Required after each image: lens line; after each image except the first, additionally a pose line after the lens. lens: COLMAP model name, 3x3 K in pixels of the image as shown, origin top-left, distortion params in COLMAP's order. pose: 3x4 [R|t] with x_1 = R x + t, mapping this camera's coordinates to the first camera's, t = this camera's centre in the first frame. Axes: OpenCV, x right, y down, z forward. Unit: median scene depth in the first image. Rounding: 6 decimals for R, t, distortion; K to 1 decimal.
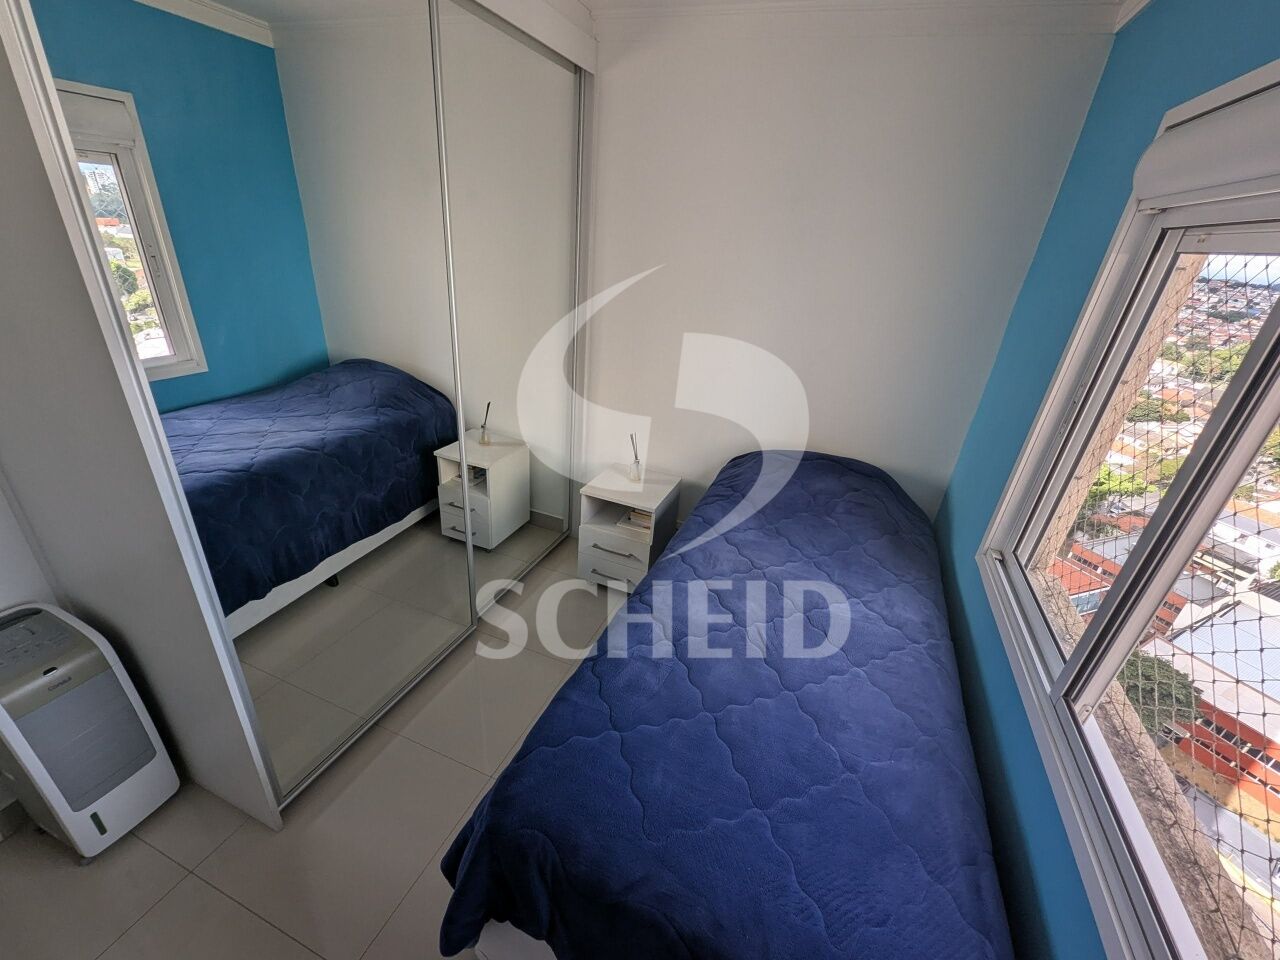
lens RADIAL K [[526.4, 0, 643.7], [0, 526.4, 493.7], [0, 0, 1]] dist [0.002362, -0.002687]
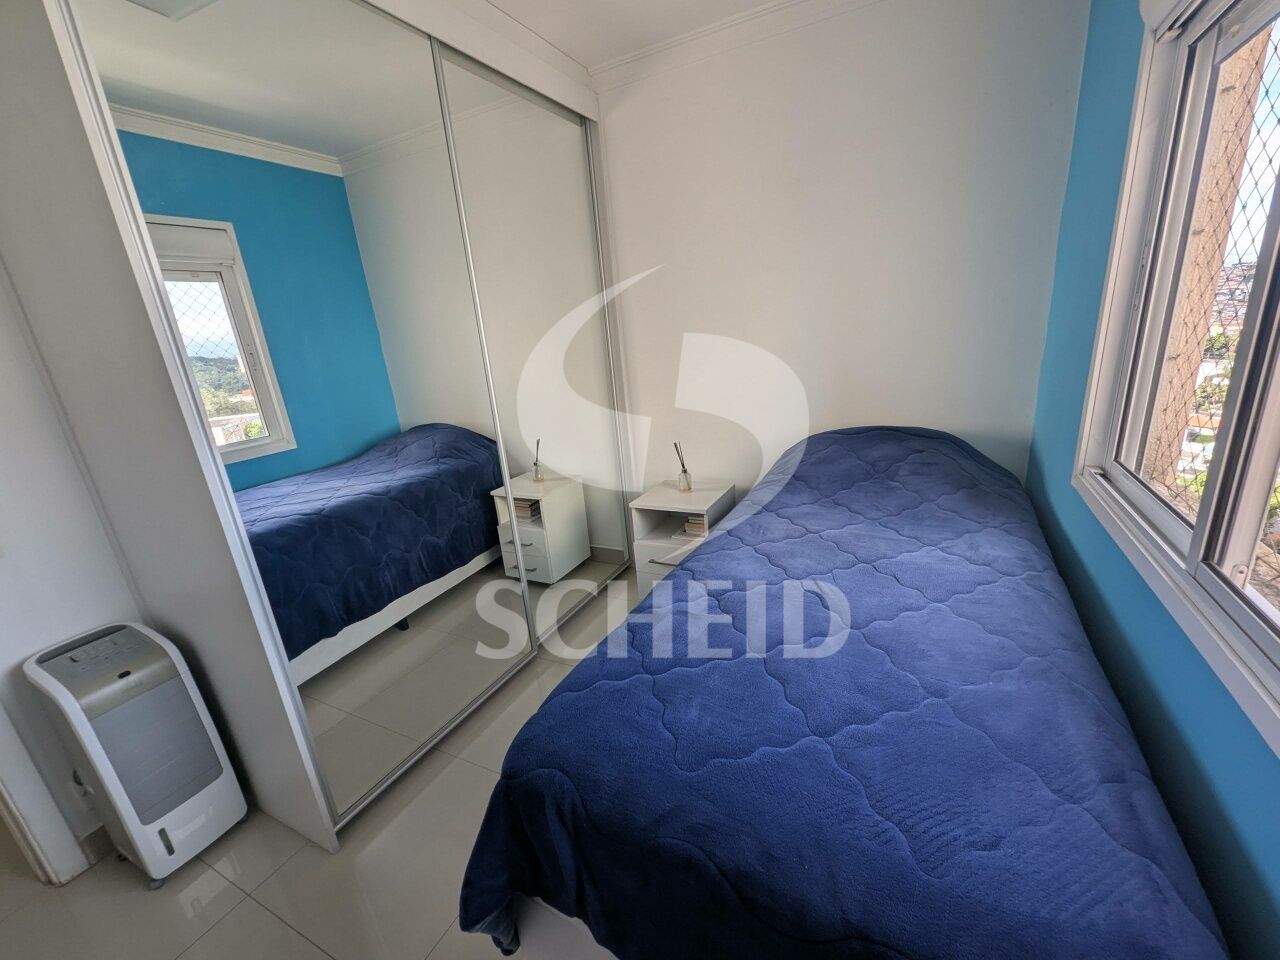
lens RADIAL K [[526.4, 0, 643.7], [0, 526.4, 493.7], [0, 0, 1]] dist [0.002362, -0.002687]
pose [[0.980947, -0.131468, -0.143036, 0.058124], [0.108038, 0.981058, -0.160788, 0.160867], [0.161465, 0.142271, 0.976570, 0.050029]]
